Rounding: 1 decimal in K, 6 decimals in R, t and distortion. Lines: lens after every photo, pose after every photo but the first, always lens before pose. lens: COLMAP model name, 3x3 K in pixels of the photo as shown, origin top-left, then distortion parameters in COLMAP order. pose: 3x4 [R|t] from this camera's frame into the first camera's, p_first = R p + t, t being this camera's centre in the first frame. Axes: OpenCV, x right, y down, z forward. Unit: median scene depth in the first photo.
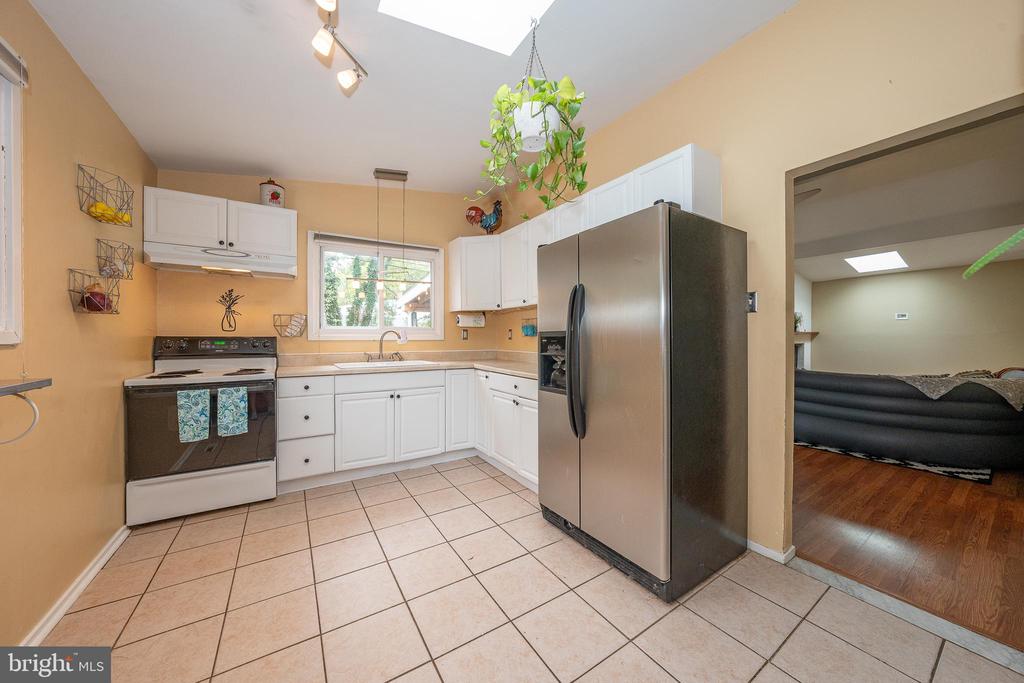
lens RADIAL K [[351.0, 0, 511.9], [0, 351.0, 337.5], [0, 0, 1]] dist [-0.029776, 0.005602]
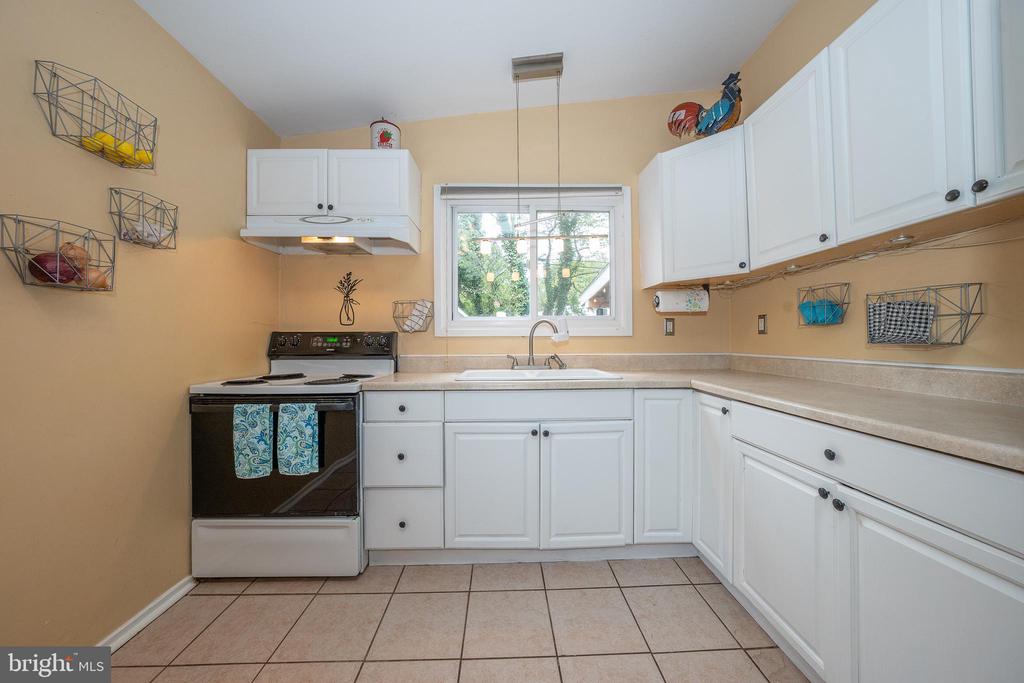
lens RADIAL K [[351.0, 0, 511.9], [0, 351.0, 337.5], [0, 0, 1]] dist [-0.029776, 0.005602]
pose [[0.858376, -0.010508, -0.512913, -0.085917], [0.005024, 0.999914, -0.012077, 0.021797], [0.512996, 0.007790, 0.858355, 0.511663]]
